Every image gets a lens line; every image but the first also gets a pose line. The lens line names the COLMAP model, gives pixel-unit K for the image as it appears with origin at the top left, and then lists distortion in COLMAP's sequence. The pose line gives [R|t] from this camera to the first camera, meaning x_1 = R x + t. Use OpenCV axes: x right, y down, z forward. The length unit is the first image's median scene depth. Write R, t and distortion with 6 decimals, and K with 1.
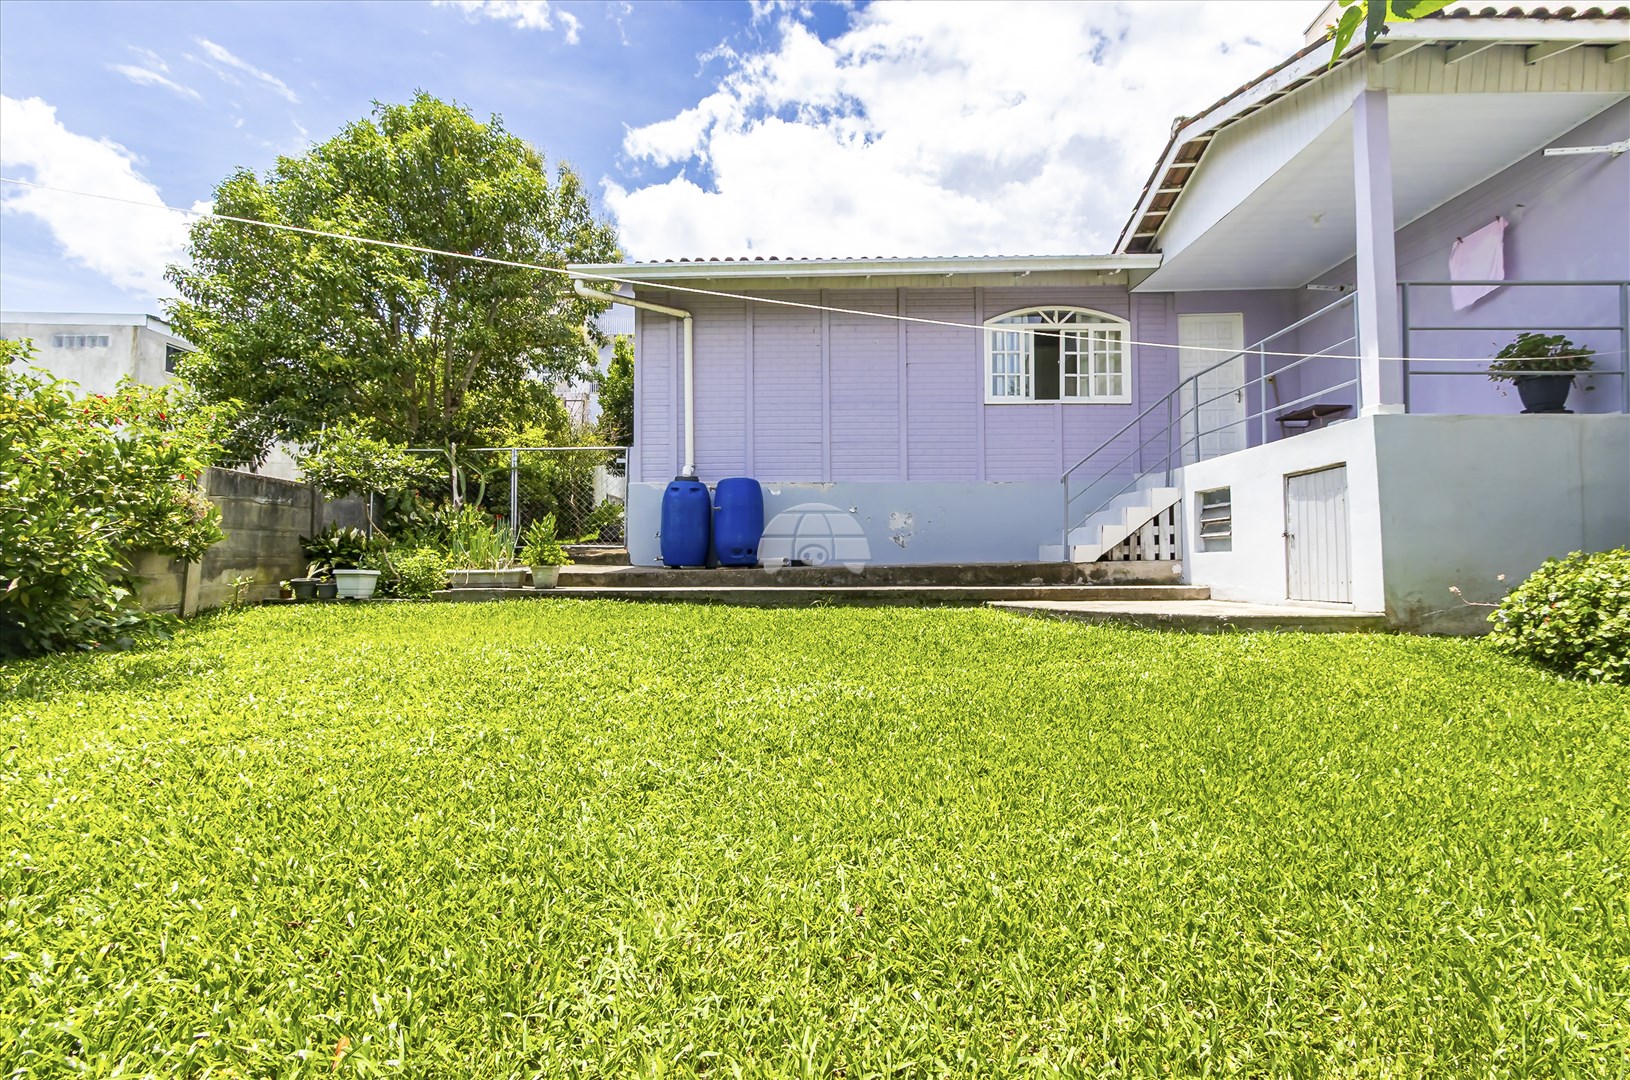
lens RADIAL K [[740.4, 0, 812.6], [0, 740.4, 537.5], [0, 0, 1]] dist [-0.000590, -0.000146]
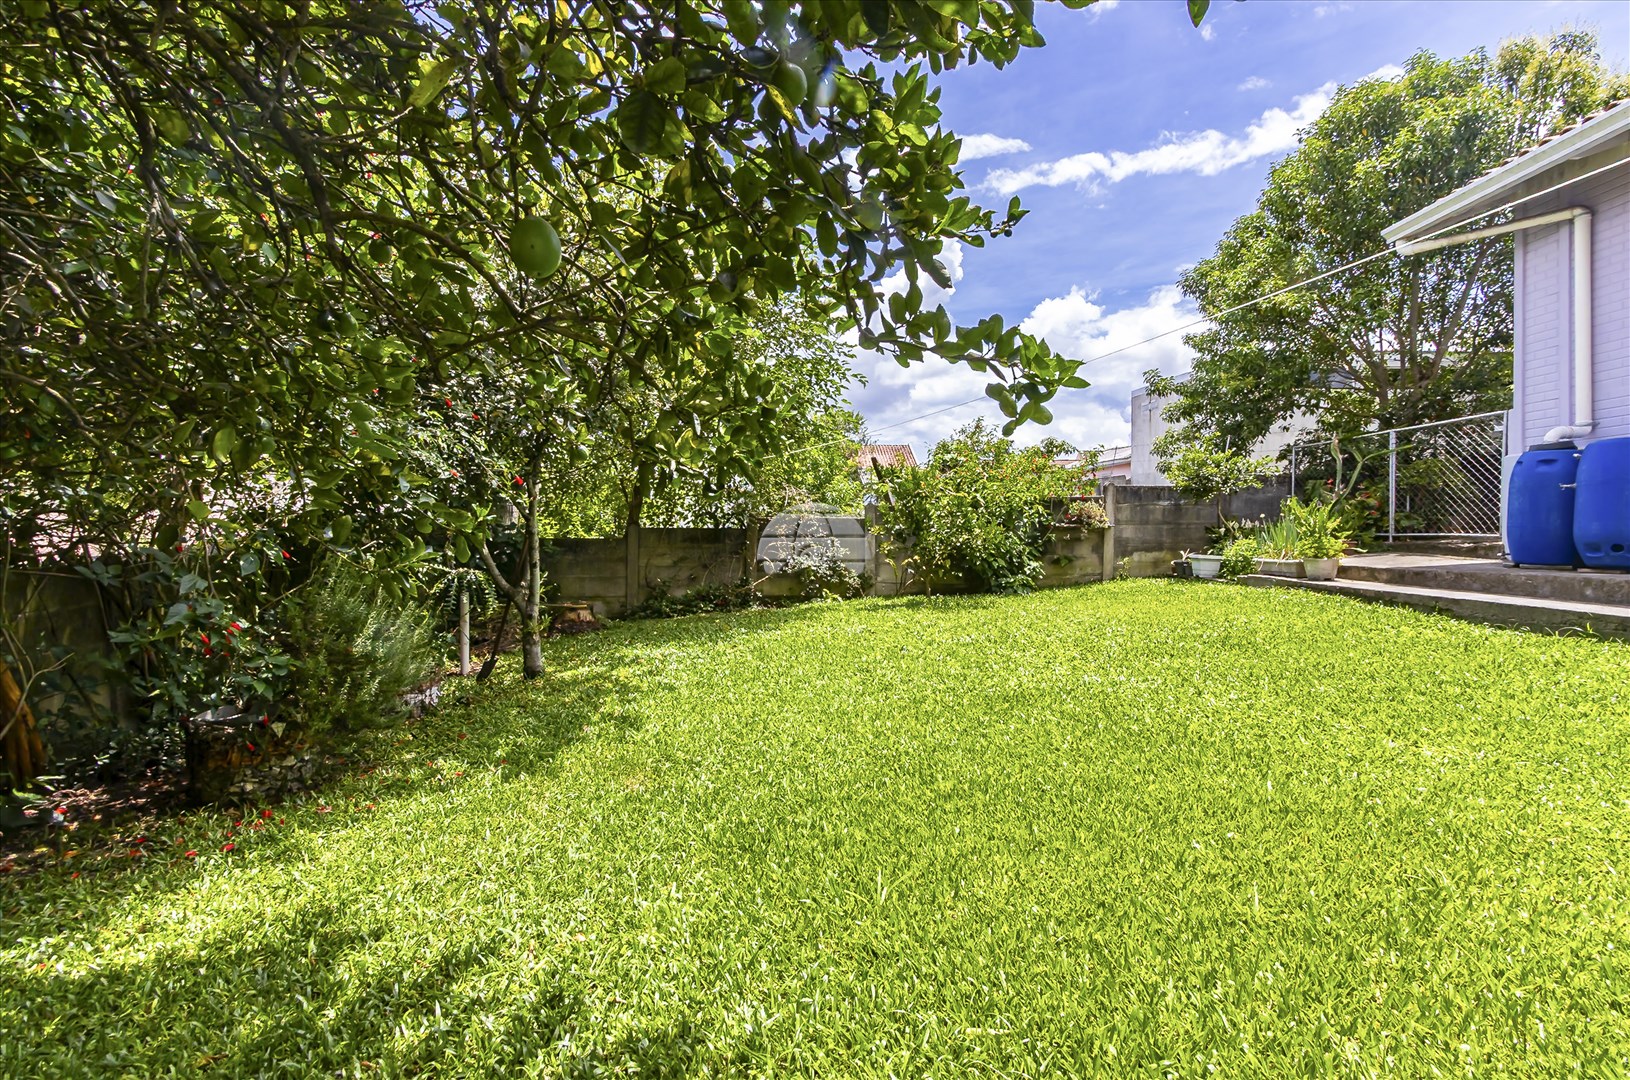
lens RADIAL K [[740.4, 0, 812.6], [0, 740.4, 537.5], [0, 0, 1]] dist [-0.000590, -0.000146]
pose [[0.054002, 0.014384, -0.998437, 0.537912], [0.029160, 0.999447, 0.015976, -0.022345], [0.998115, -0.029977, 0.053552, 0.231134]]
